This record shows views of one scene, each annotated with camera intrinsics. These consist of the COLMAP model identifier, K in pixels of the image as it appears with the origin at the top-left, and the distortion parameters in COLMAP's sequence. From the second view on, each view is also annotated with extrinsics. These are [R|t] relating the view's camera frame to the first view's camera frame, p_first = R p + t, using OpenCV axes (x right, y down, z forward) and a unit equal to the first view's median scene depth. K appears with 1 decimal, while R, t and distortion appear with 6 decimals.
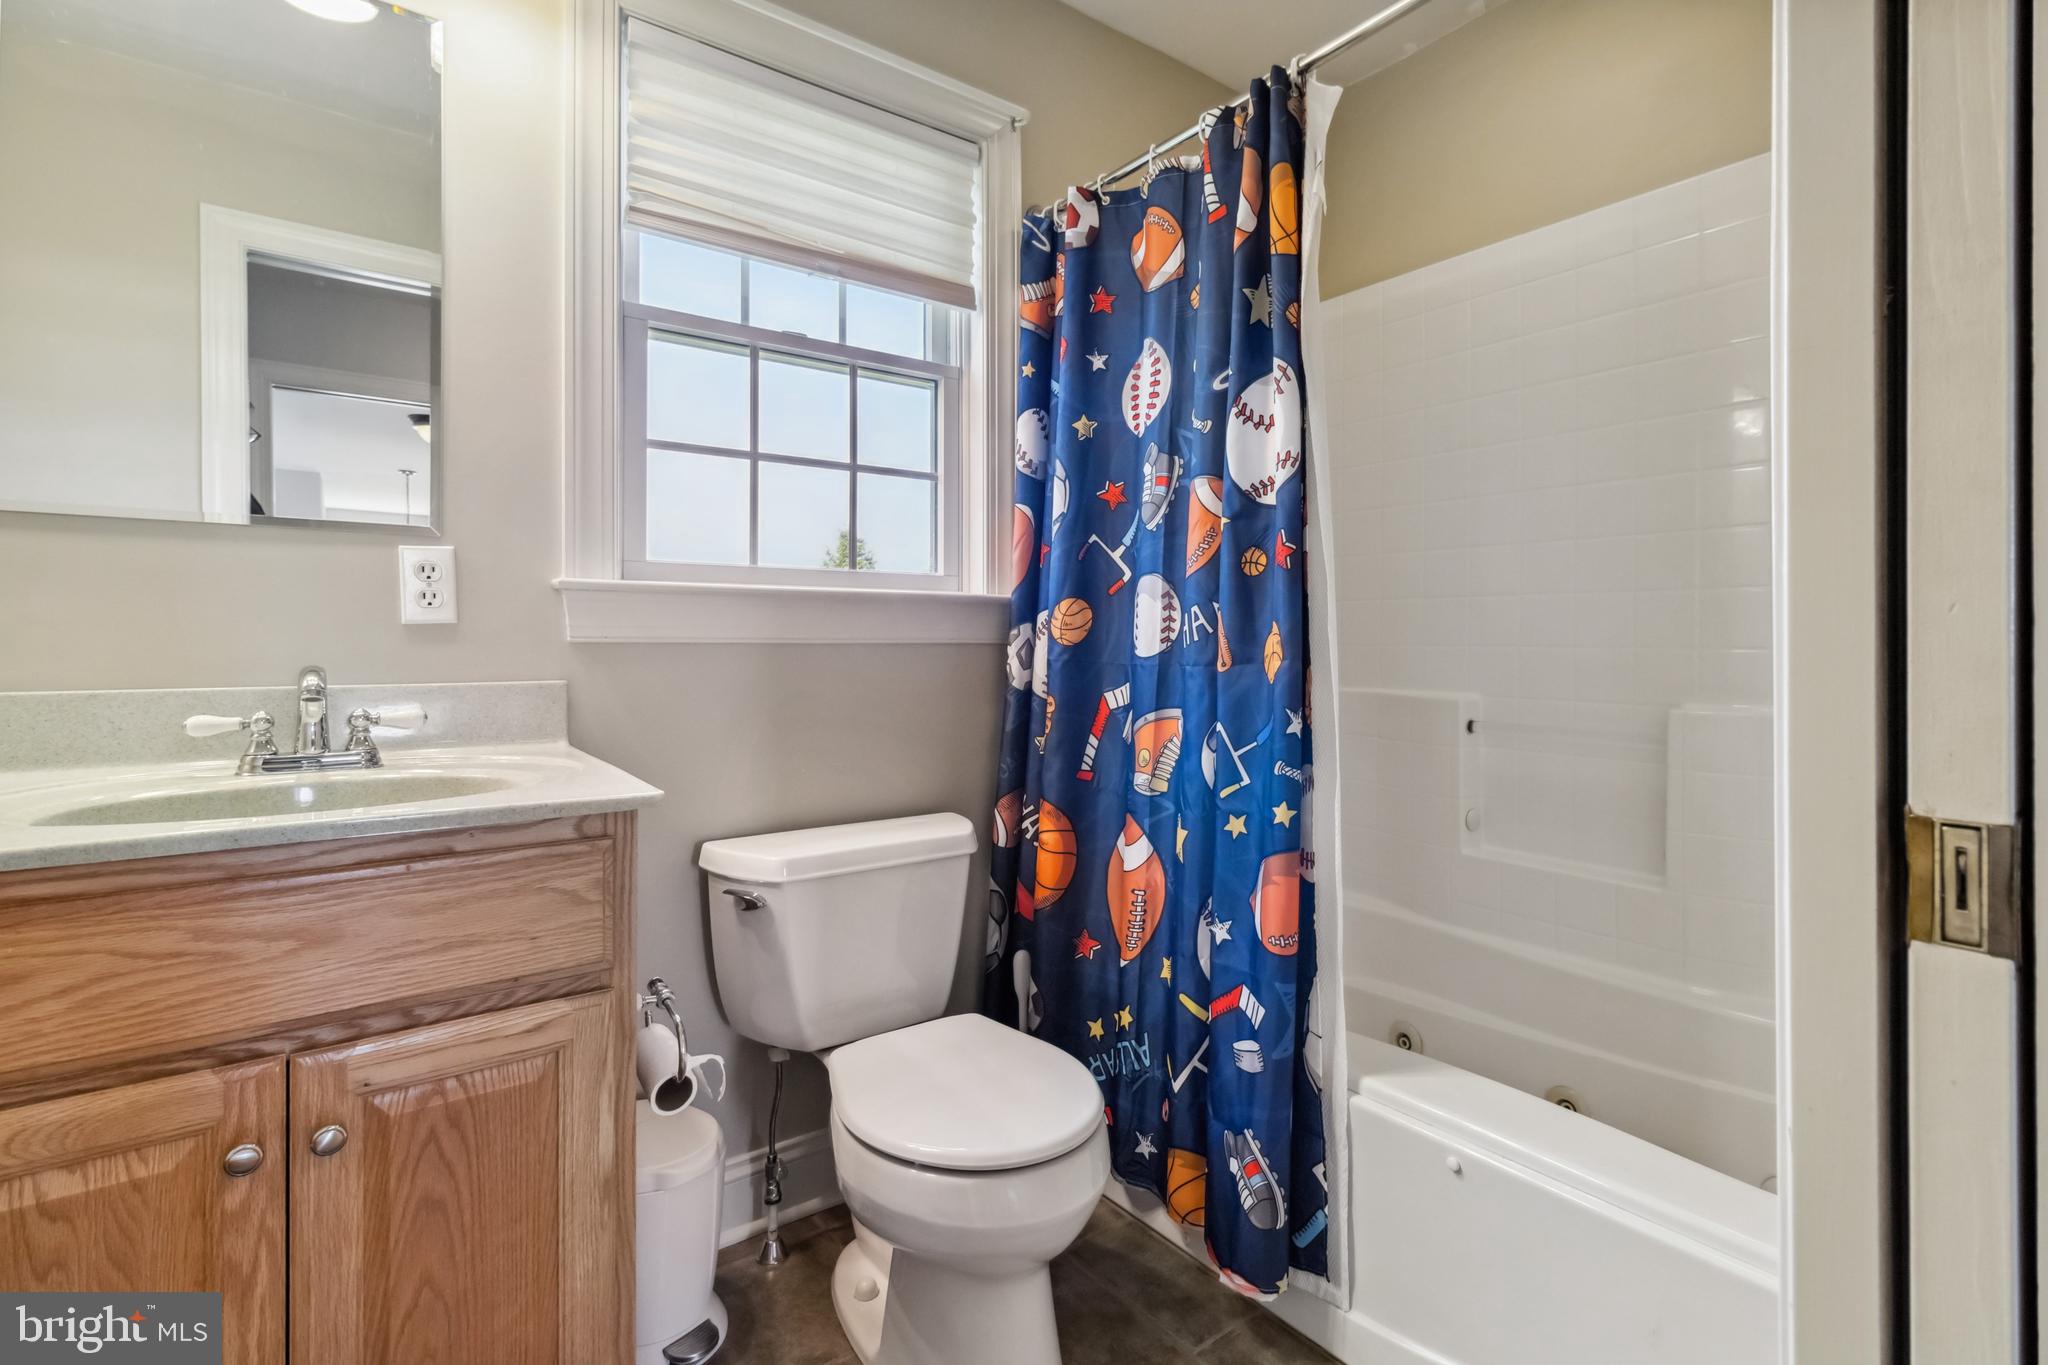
lens RADIAL K [[962.9, 0, 1023.1], [0, 962.9, 669.0], [0, 0, 1]] dist [-0.002798, 0.001895]
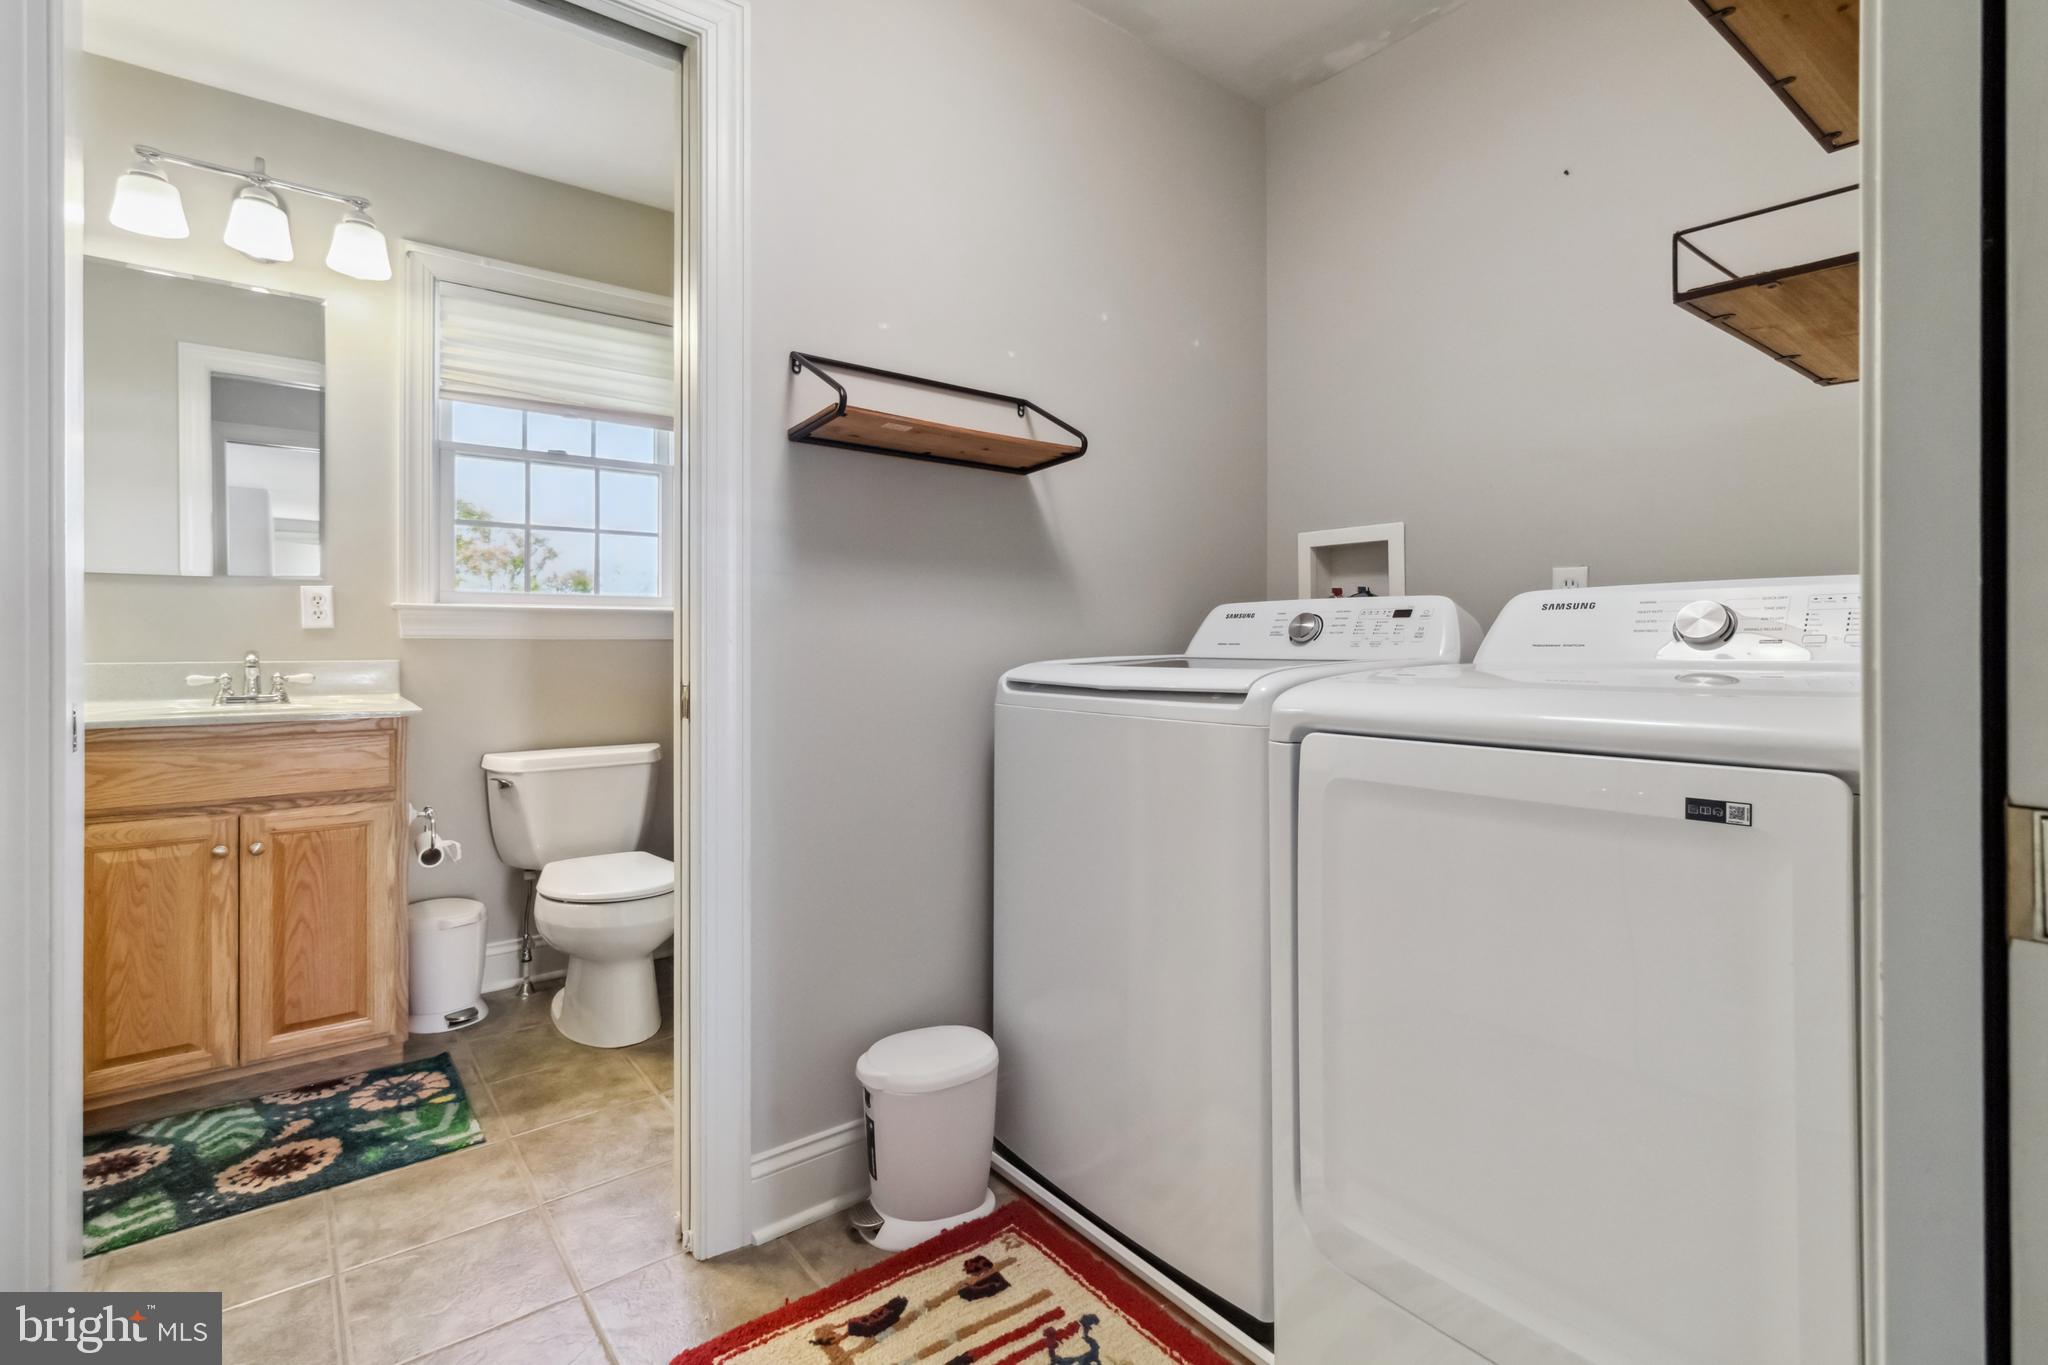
lens RADIAL K [[962.9, 0, 1025.6], [0, 962.9, 669.9], [0, 0, 1]] dist [-0.002798, 0.001895]
pose [[0.999493, 0.001788, 0.031803, 0.879398], [-0.001813, 0.999998, 0.000740, 0.037462], [-0.031802, -0.000797, 0.999494, -1.146725]]
